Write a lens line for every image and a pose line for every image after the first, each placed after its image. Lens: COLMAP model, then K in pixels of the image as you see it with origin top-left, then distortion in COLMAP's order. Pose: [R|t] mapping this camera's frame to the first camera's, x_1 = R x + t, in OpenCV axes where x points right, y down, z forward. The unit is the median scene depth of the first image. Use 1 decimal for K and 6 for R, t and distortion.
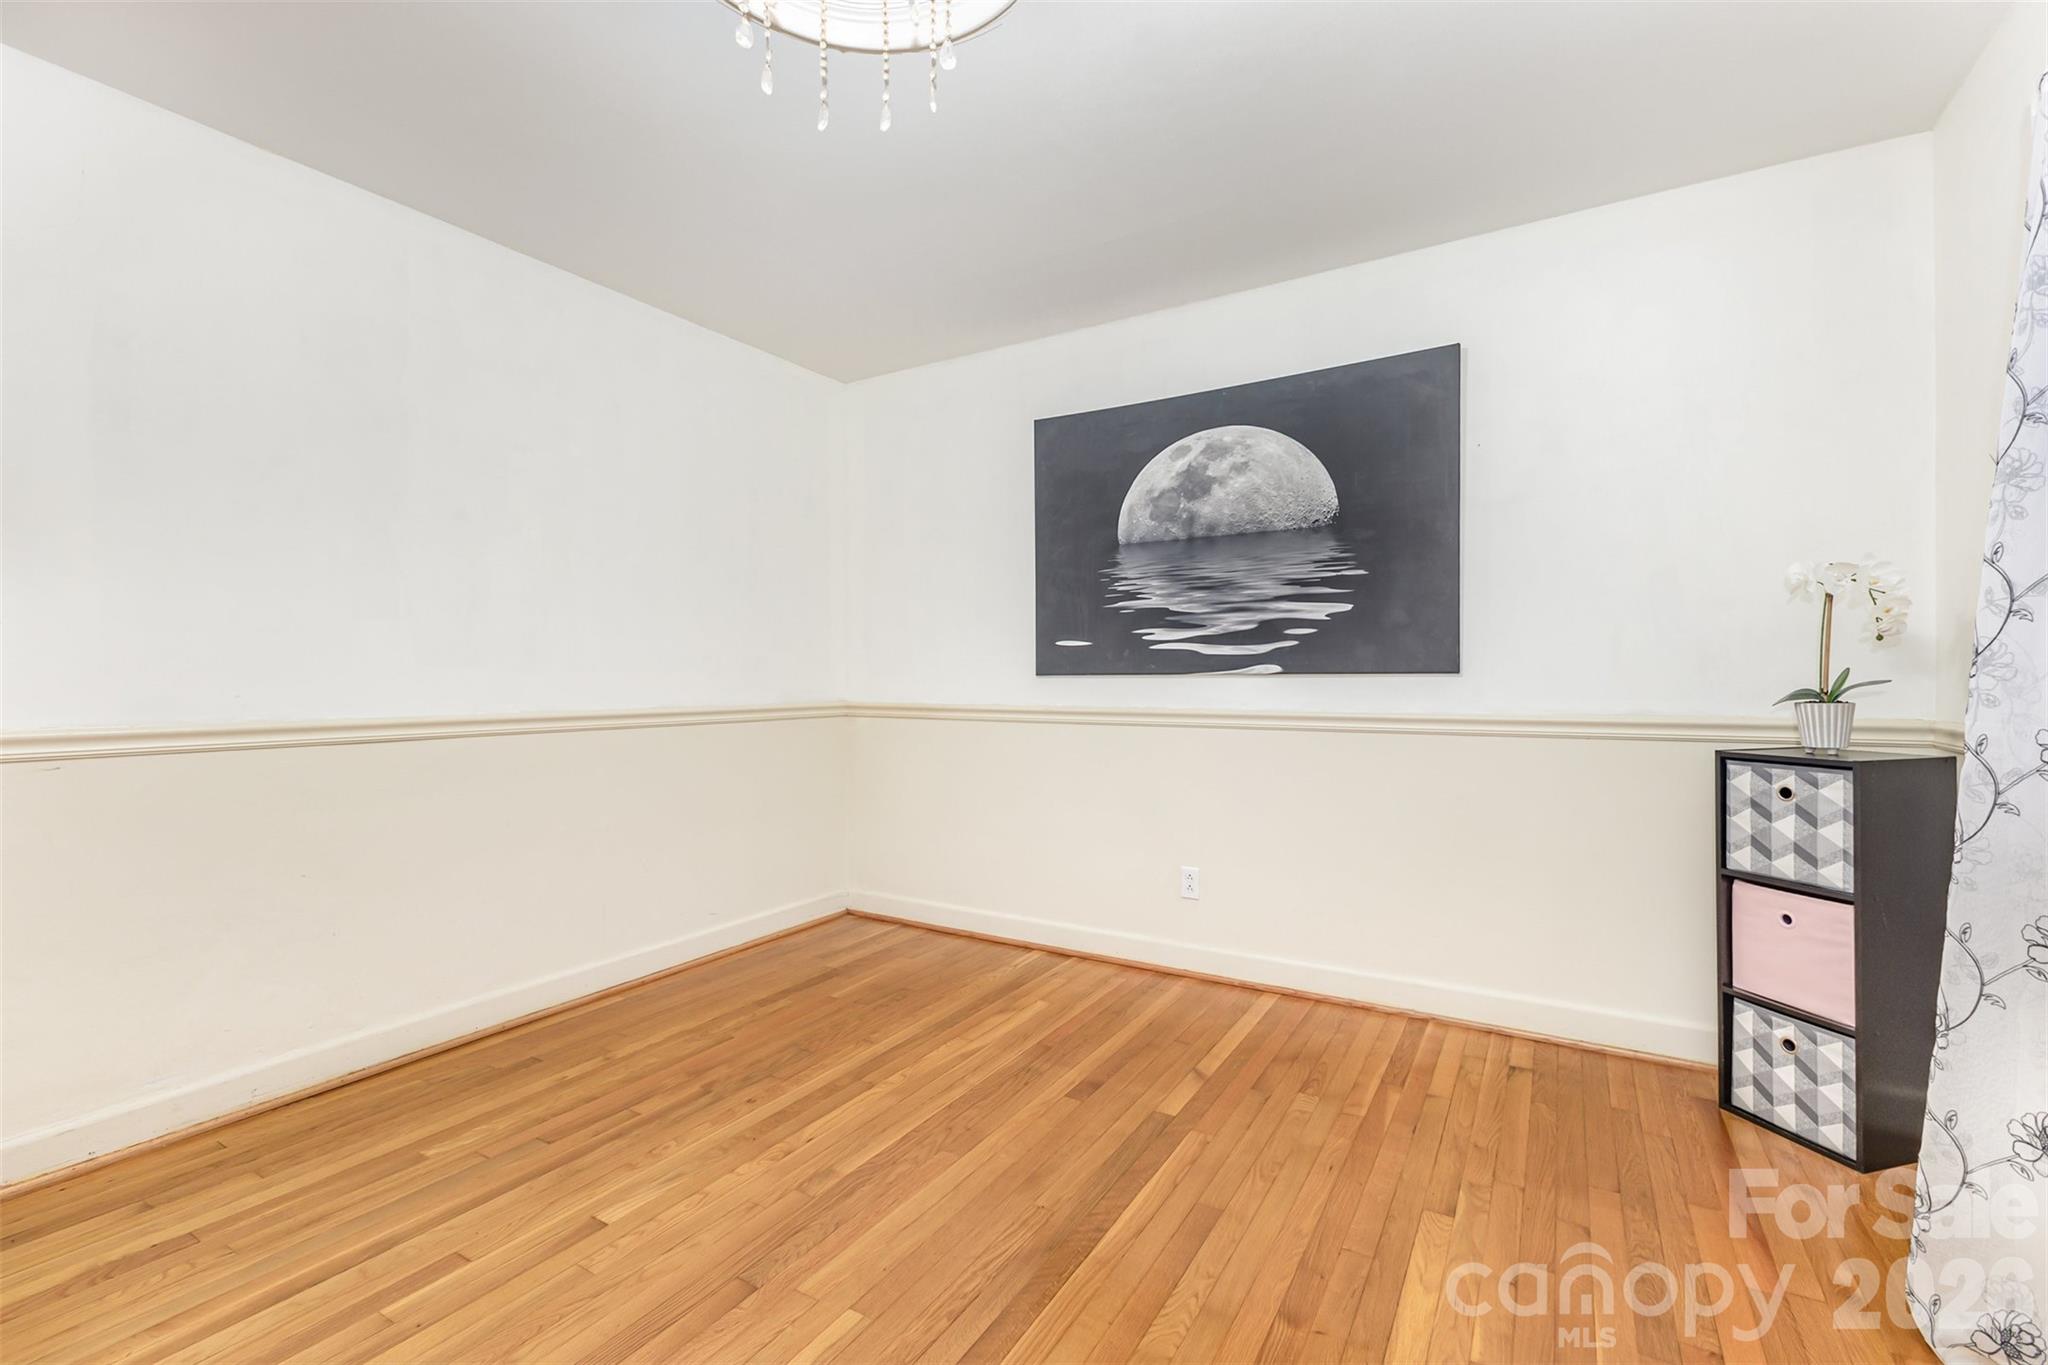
lens RADIAL K [[881.8, 0, 1032.3], [0, 881.8, 682.4], [0, 0, 1]] dist [0.009243, 0.000244]
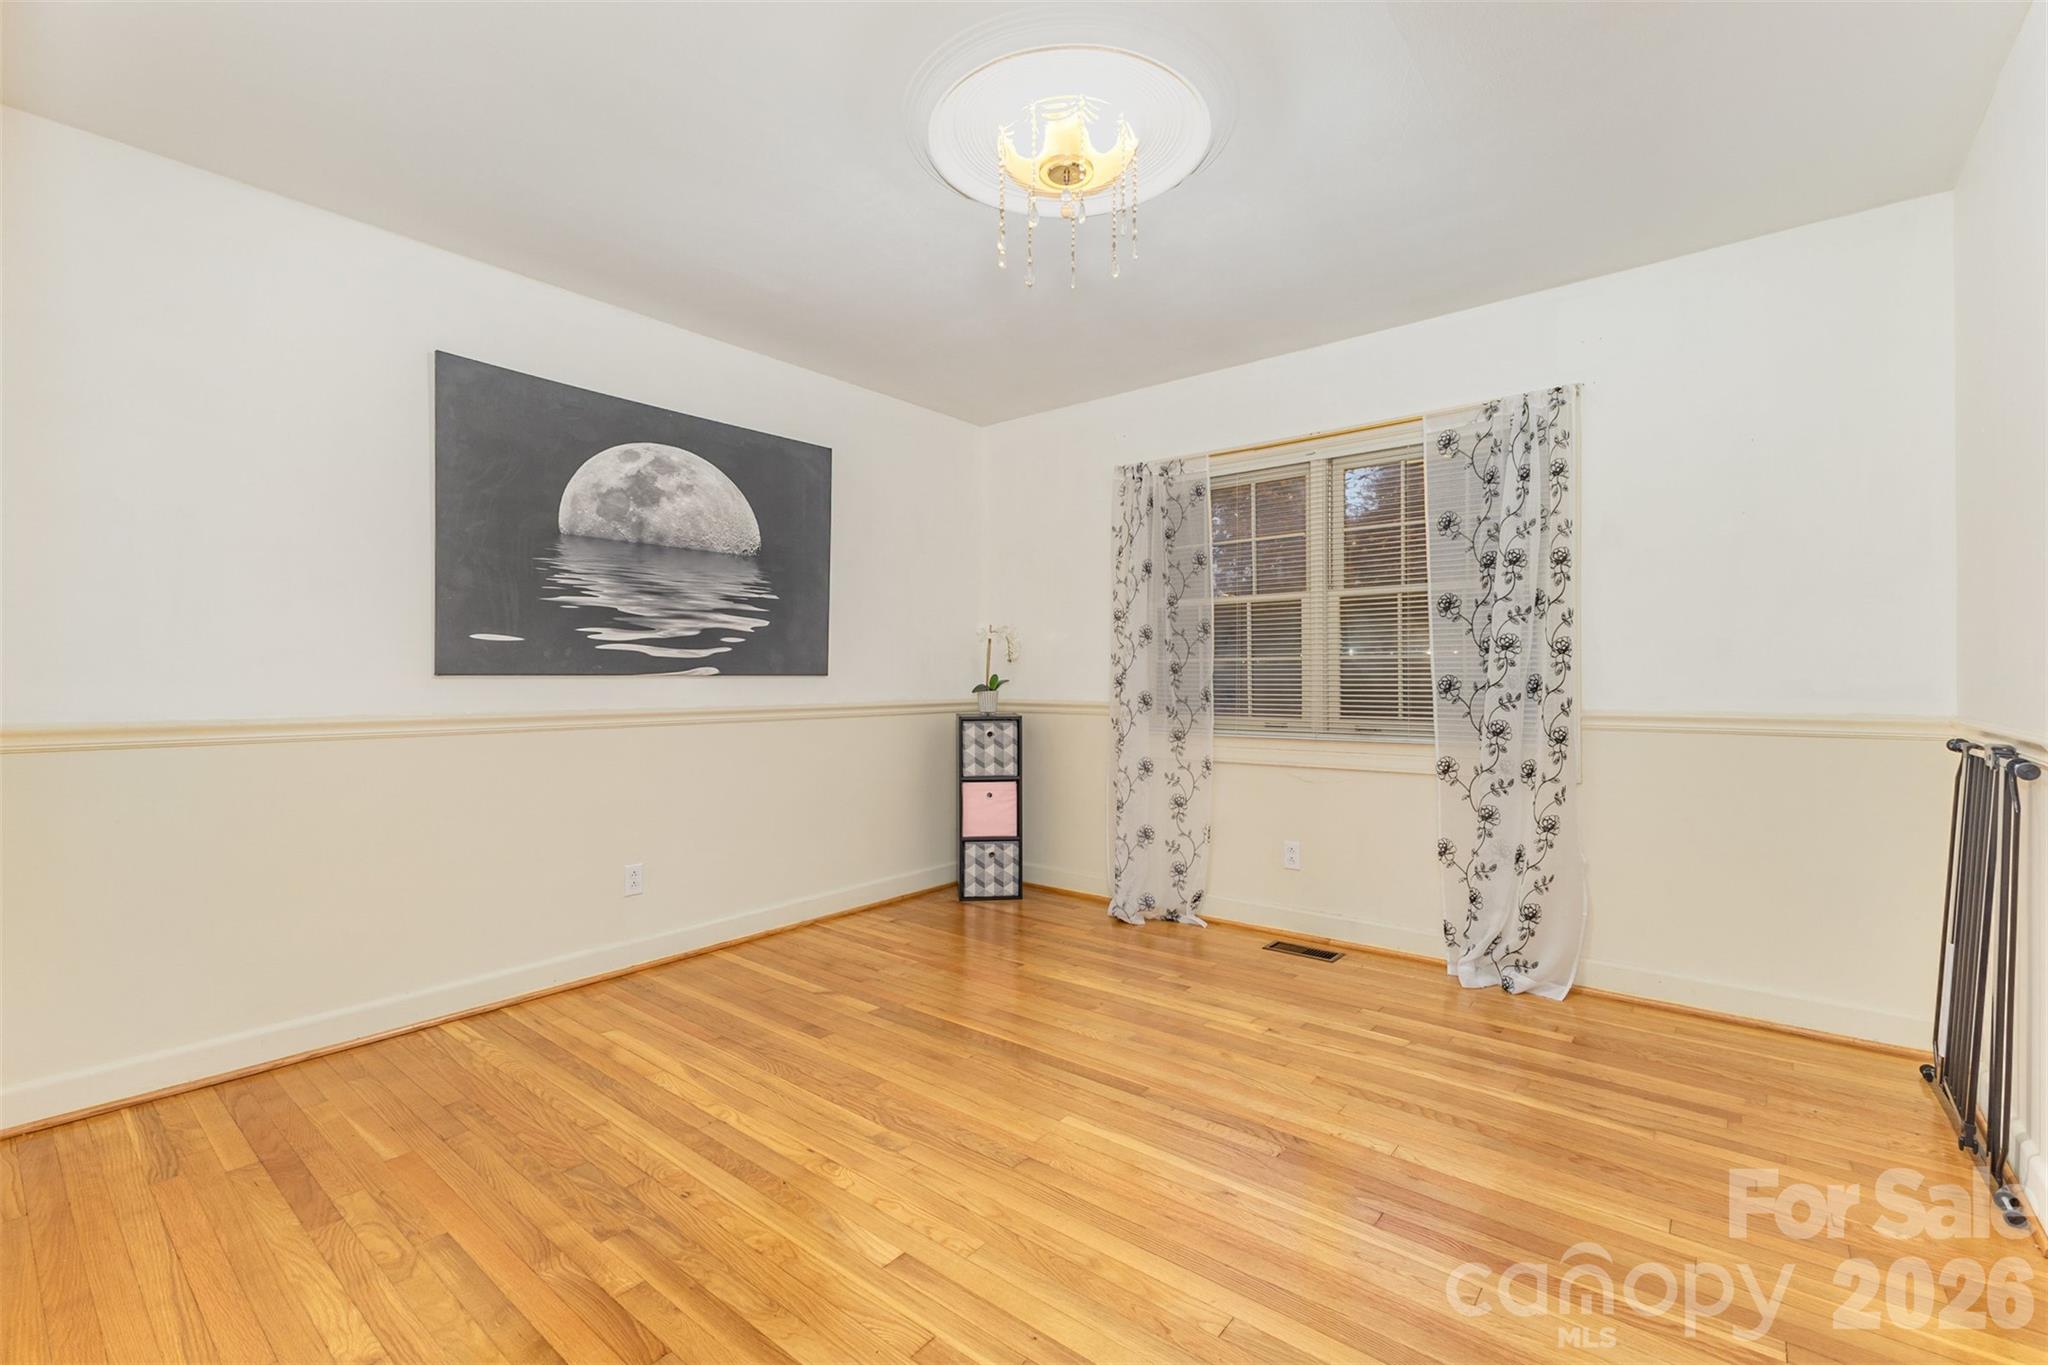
lens RADIAL K [[881.8, 0, 1026.8], [0, 881.8, 684.7], [0, 0, 1]] dist [0.009243, 0.000244]
pose [[0.142594, -0.004744, 0.989770, -0.818787], [0.006894, 0.999969, 0.003800, 0.000949], [-0.989757, 0.006282, 0.142622, 0.431110]]
